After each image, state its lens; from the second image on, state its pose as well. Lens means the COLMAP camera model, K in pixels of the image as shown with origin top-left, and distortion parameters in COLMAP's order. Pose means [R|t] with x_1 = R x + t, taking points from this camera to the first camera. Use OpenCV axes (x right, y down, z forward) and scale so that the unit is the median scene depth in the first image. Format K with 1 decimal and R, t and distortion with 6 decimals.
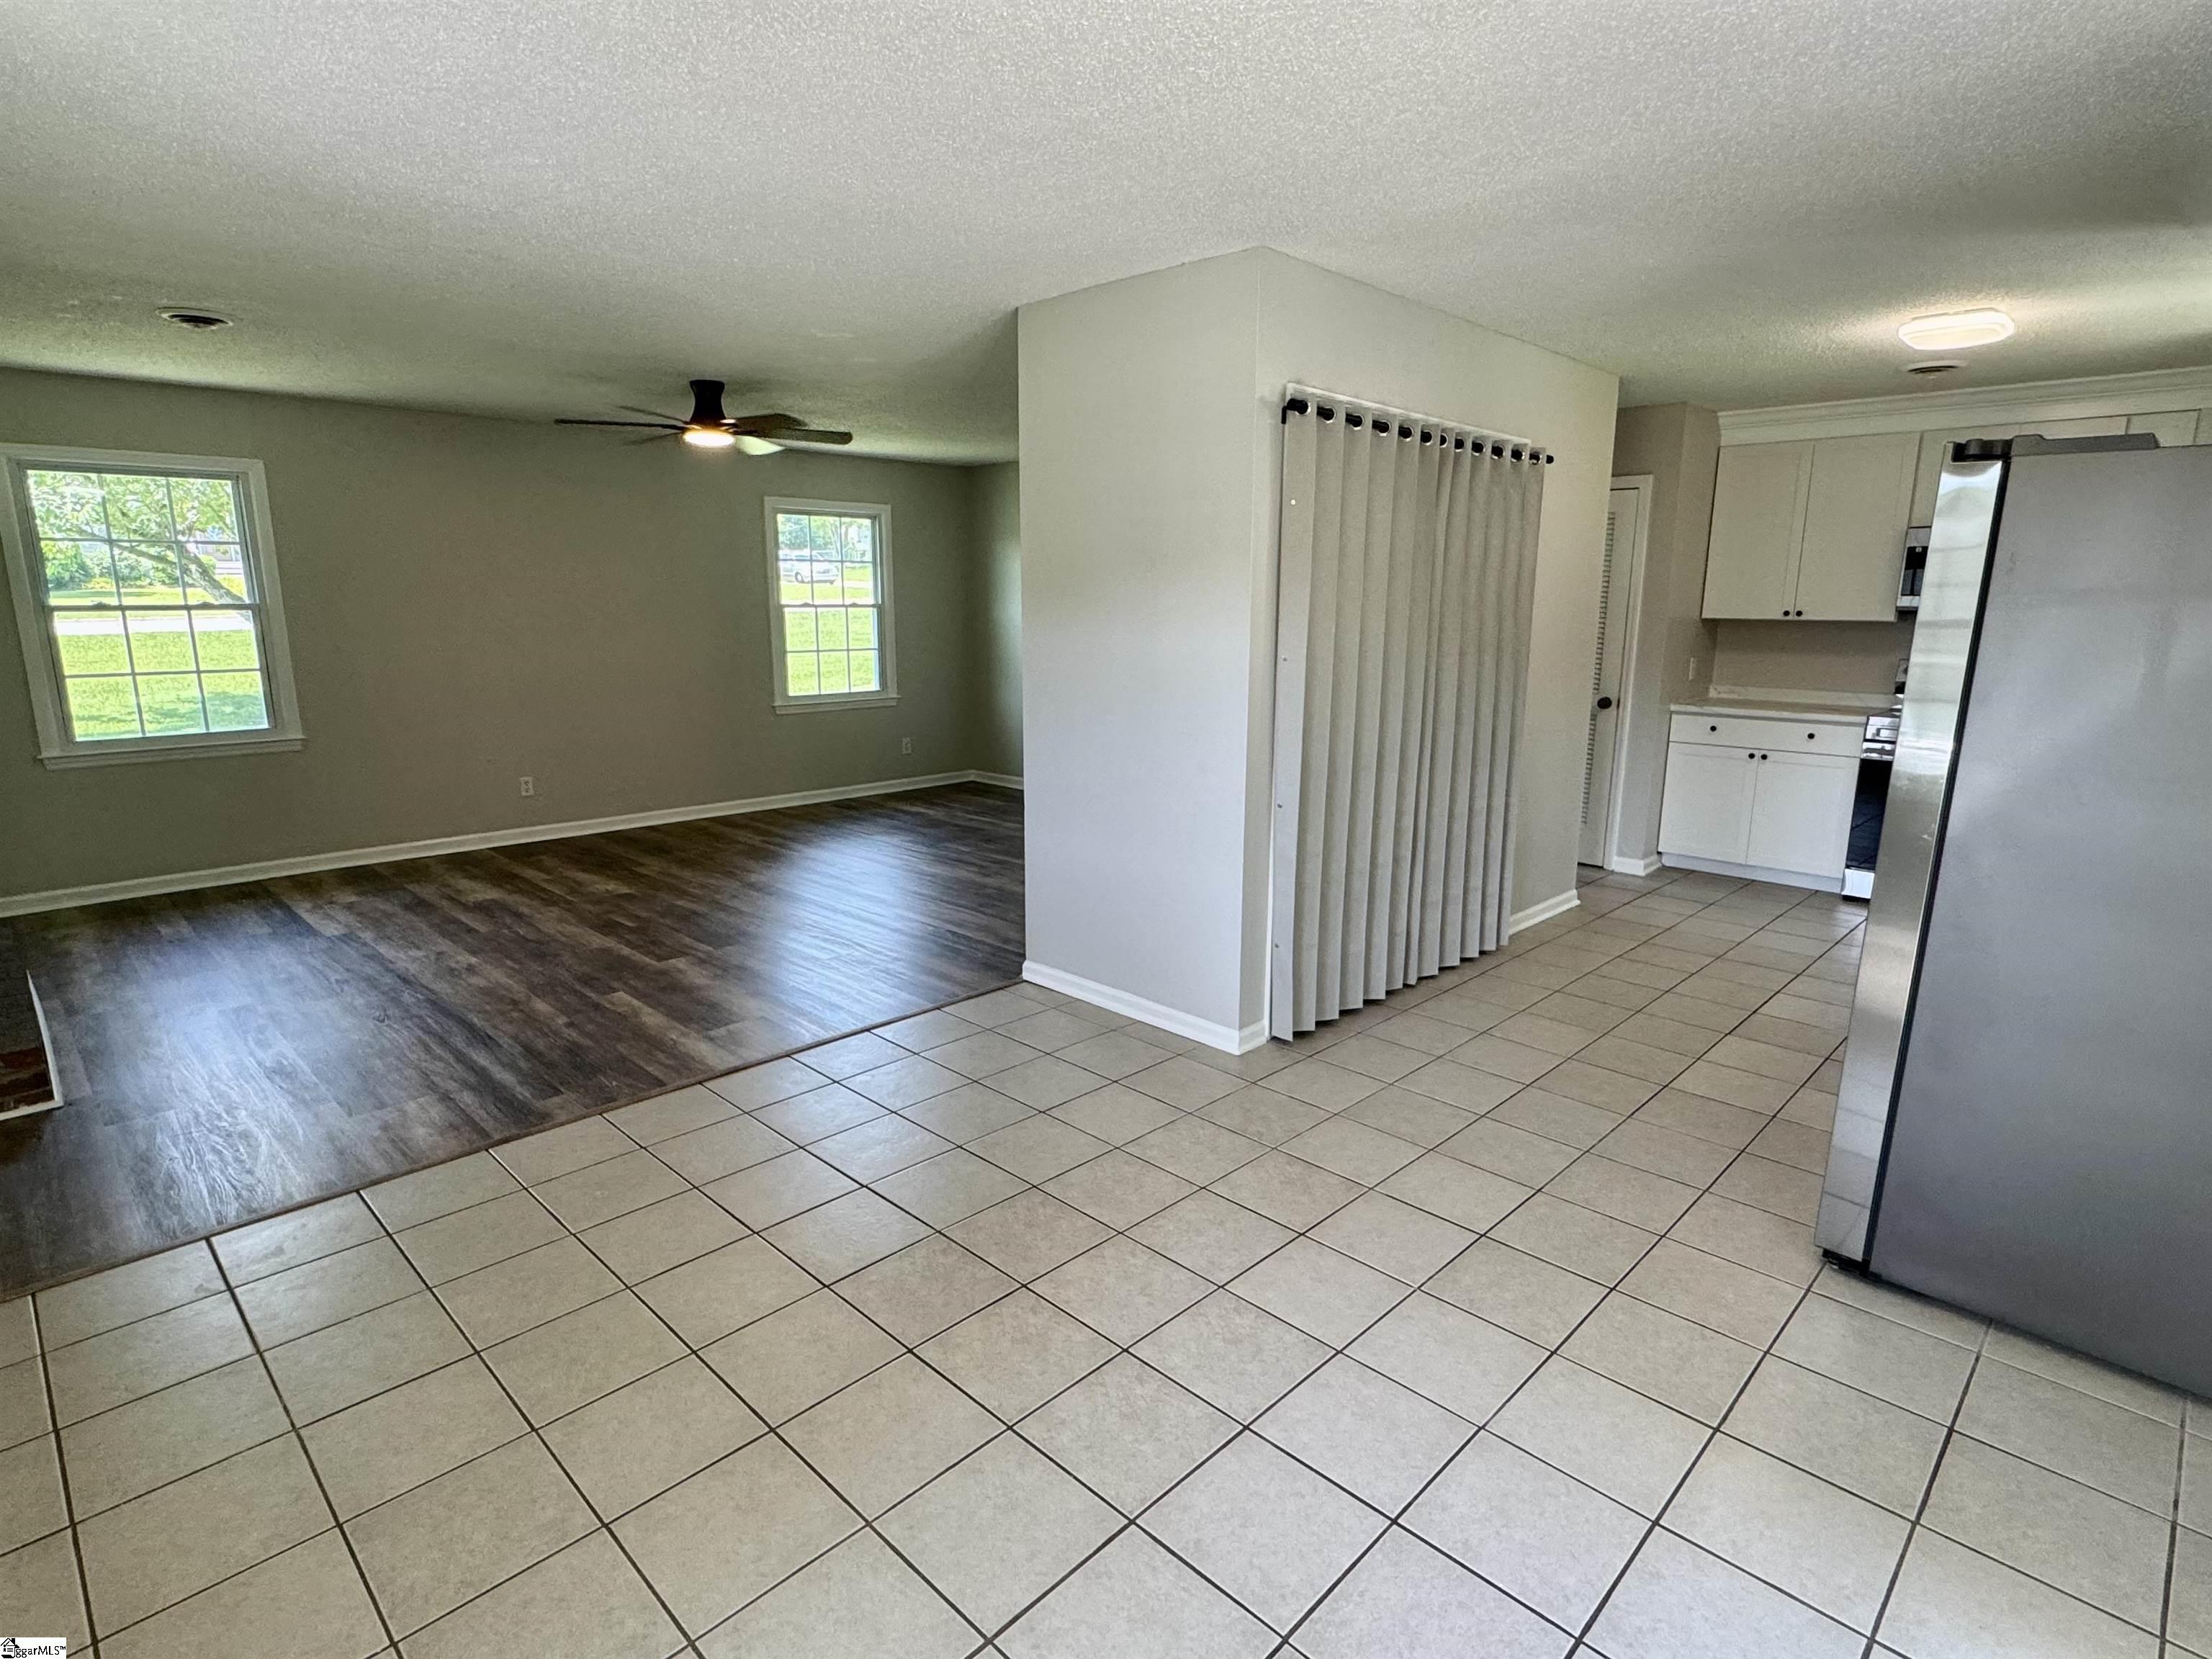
lens RADIAL K [[1158.2, 0, 1110.7], [0, 1158.2, 829.9], [0, 0, 1]] dist [-0.003264, 0.000878]
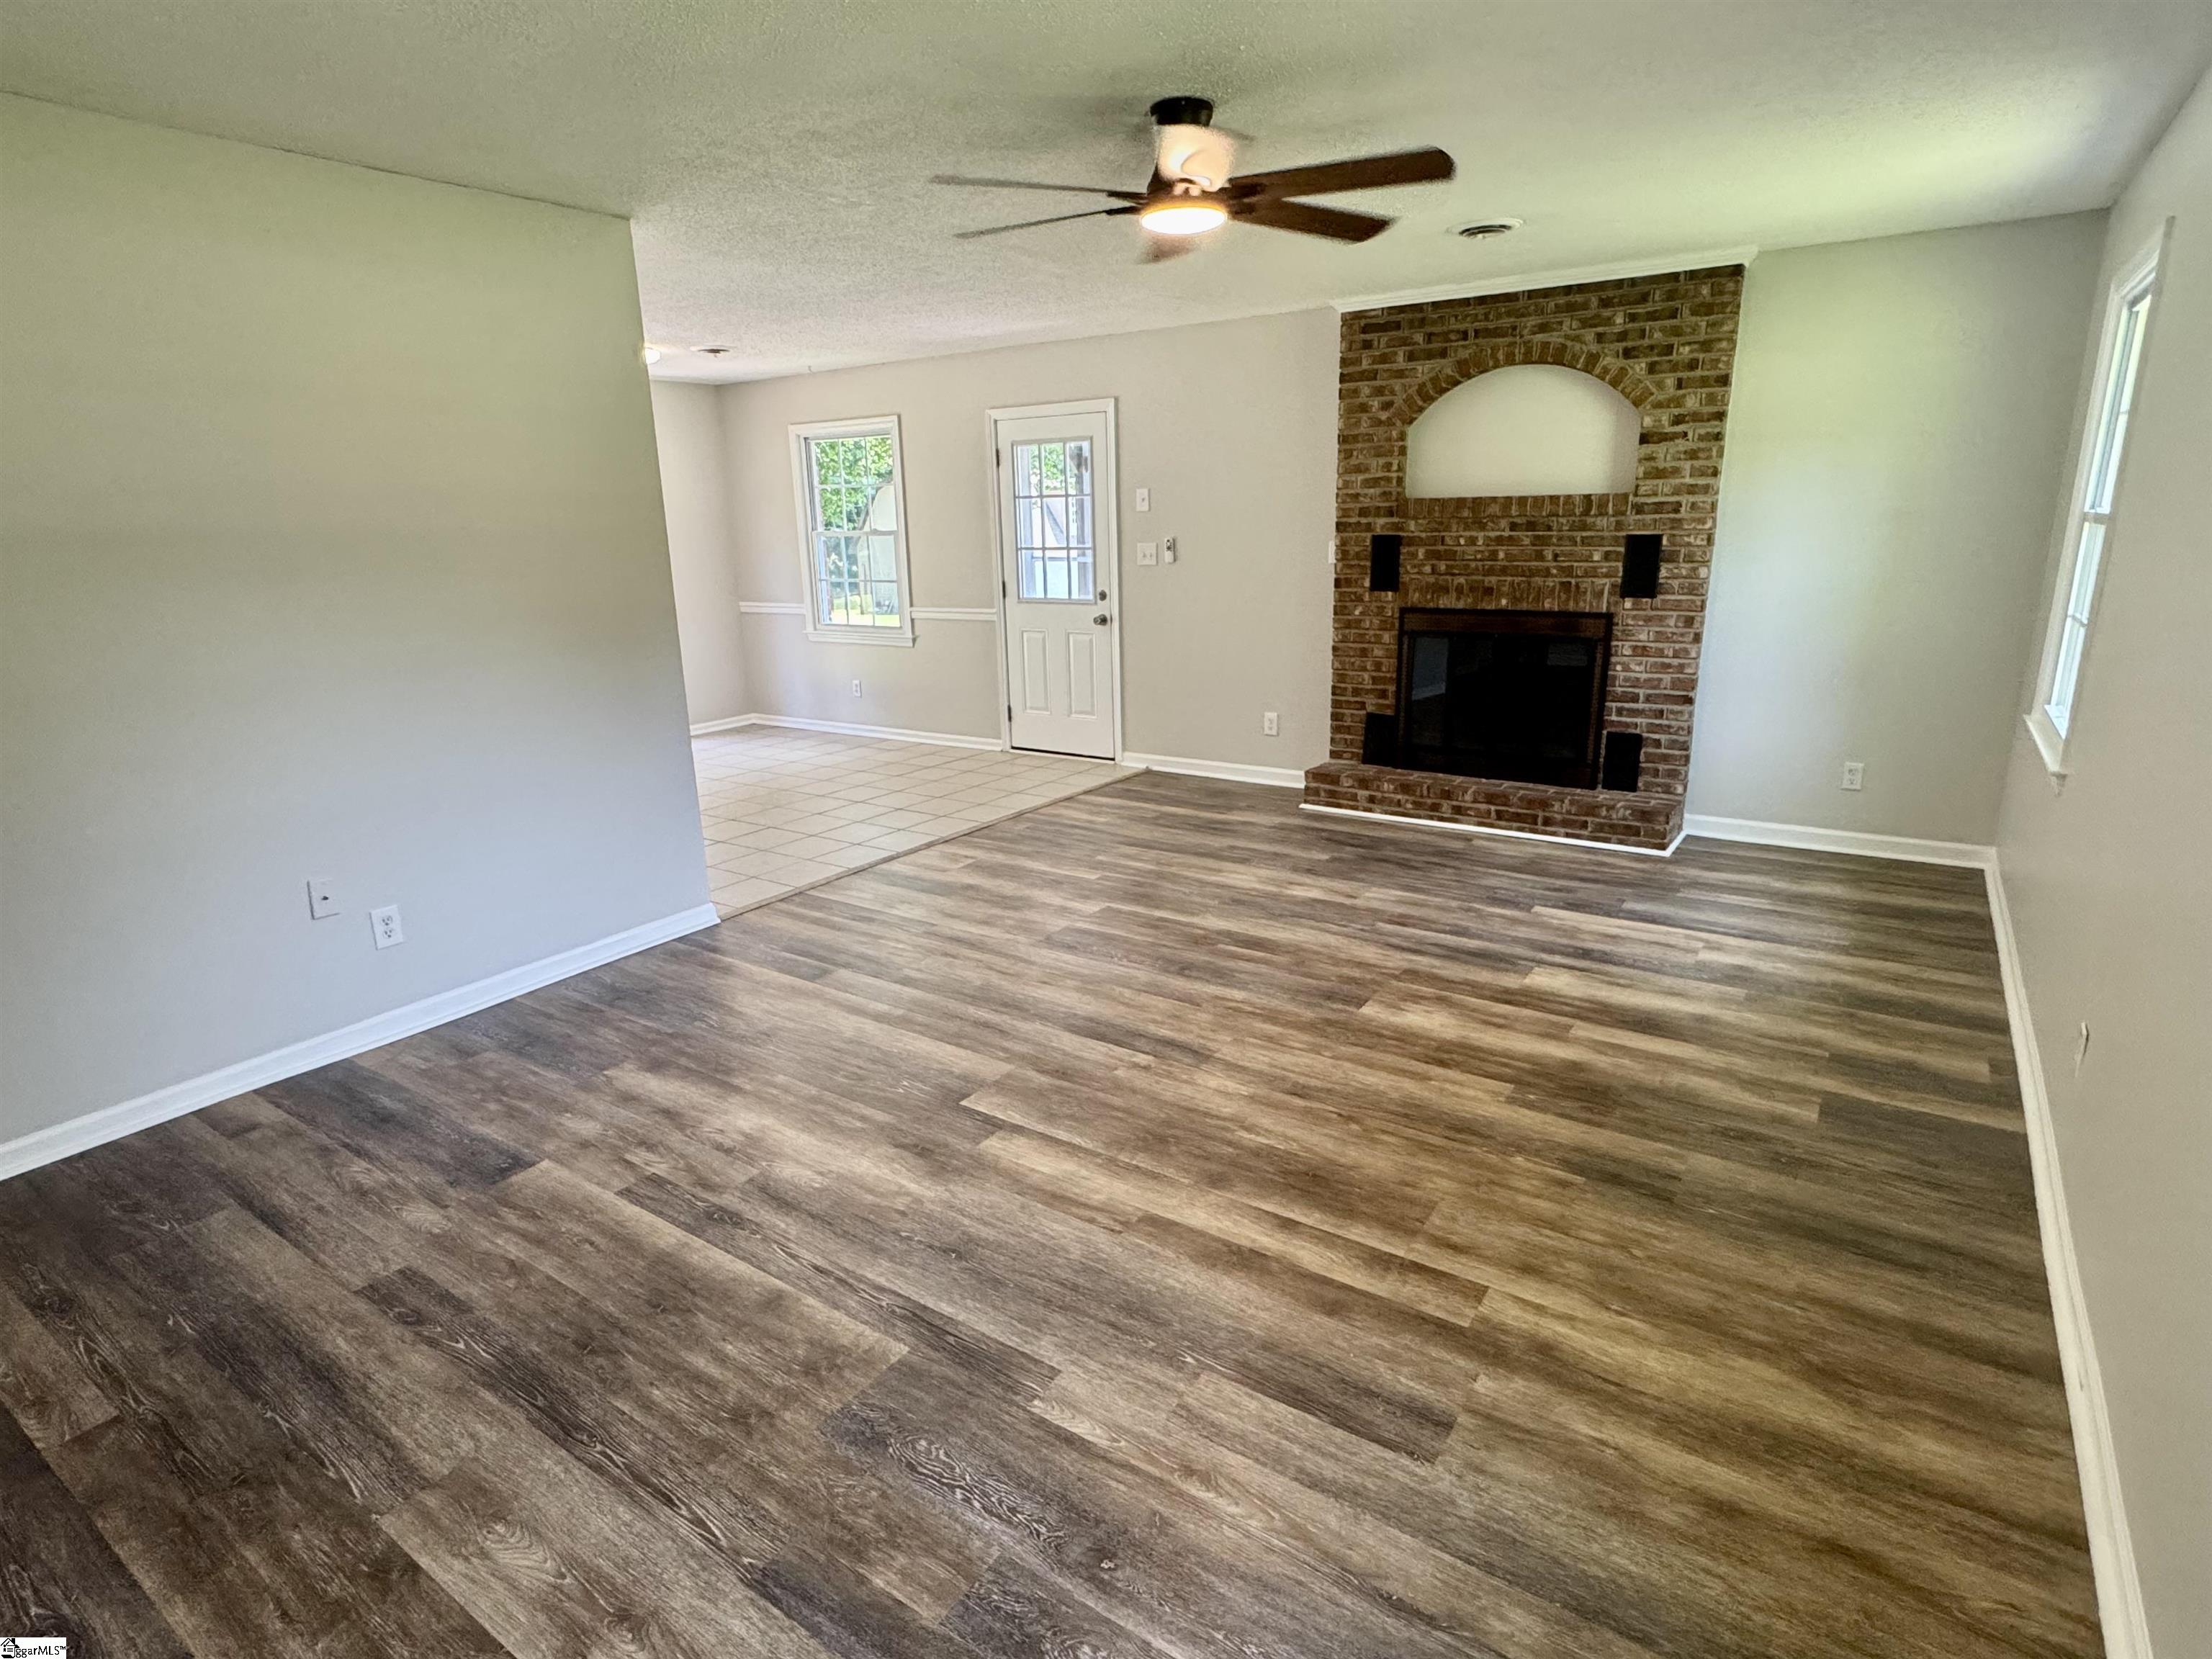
lens RADIAL K [[1158.2, 0, 1094.1], [0, 1158.2, 842.7], [0, 0, 1]] dist [-0.003264, 0.000878]
pose [[-0.985443, 0.066109, -0.156628, -0.208444], [-0.013078, 0.889090, 0.457545, -0.335488], [0.169504, 0.452932, -0.875283, 1.633425]]
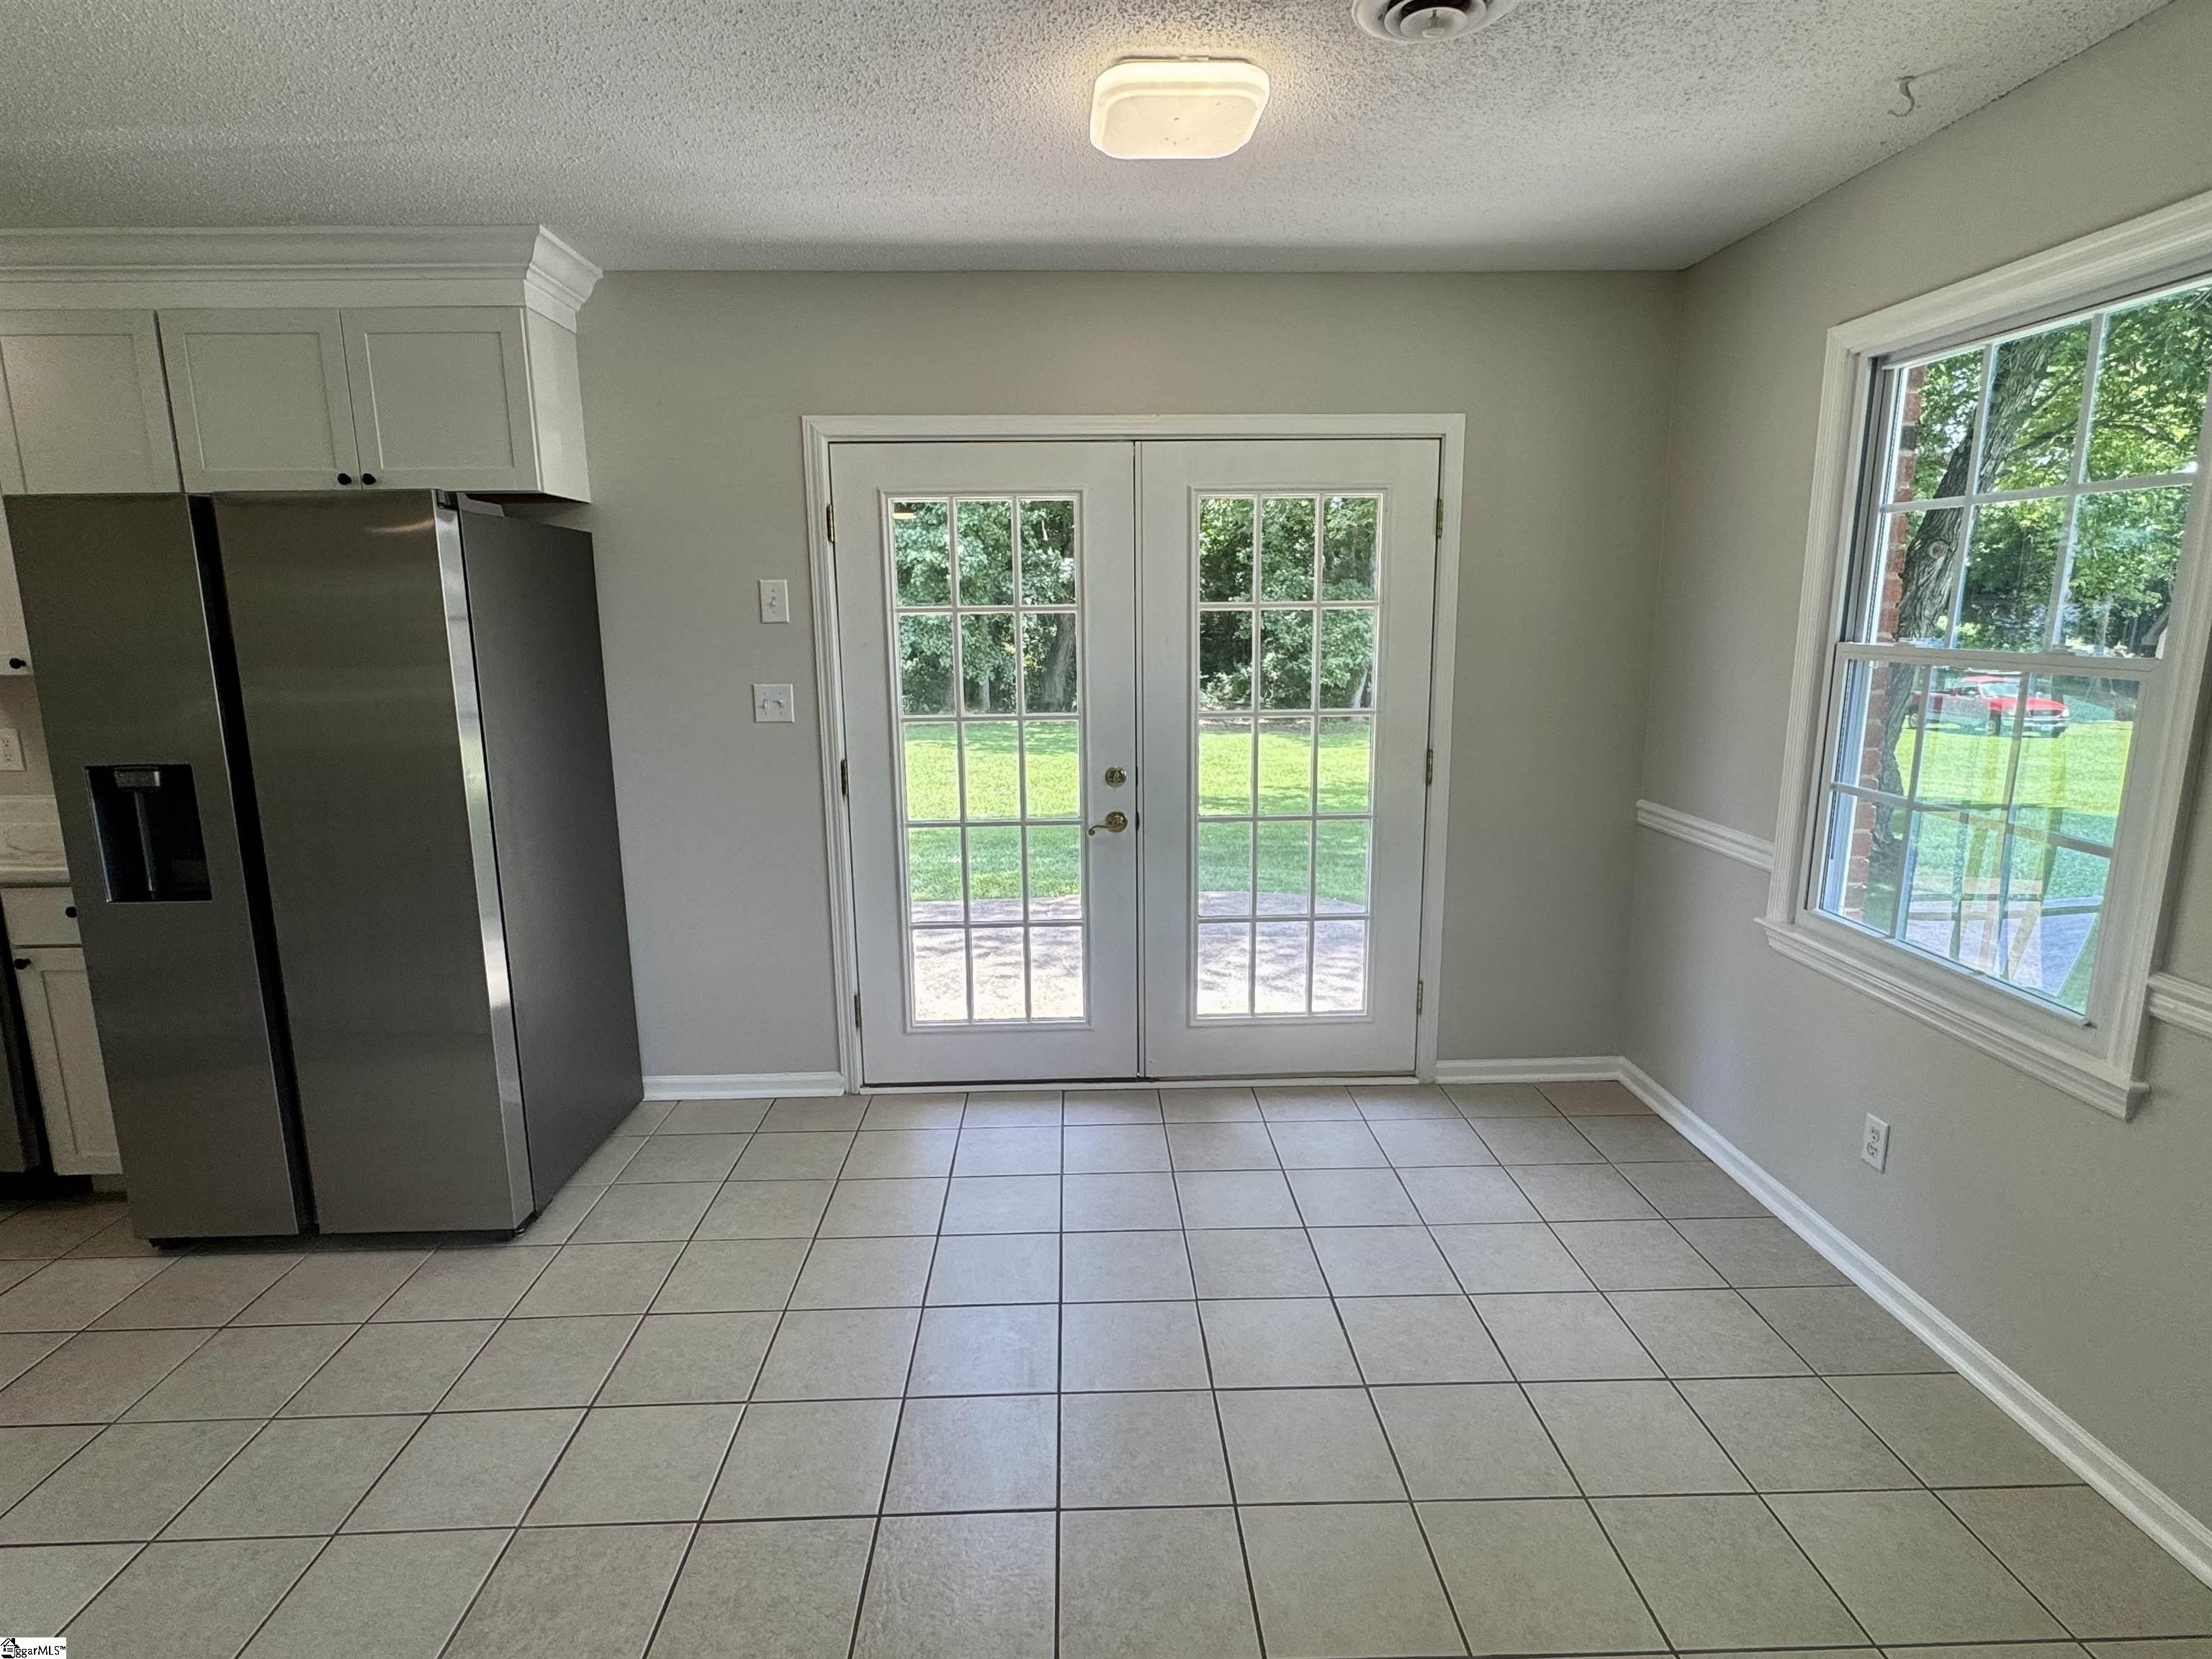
lens RADIAL K [[1158.2, 0, 1105.7], [0, 1158.2, 836.3], [0, 0, 1]] dist [-0.003264, 0.000878]
pose [[-0.721873, -0.132162, 0.679288, -0.232161], [0.144833, 0.931003, 0.335048, -0.129781], [-0.676700, 0.340245, -0.652925, 0.602713]]
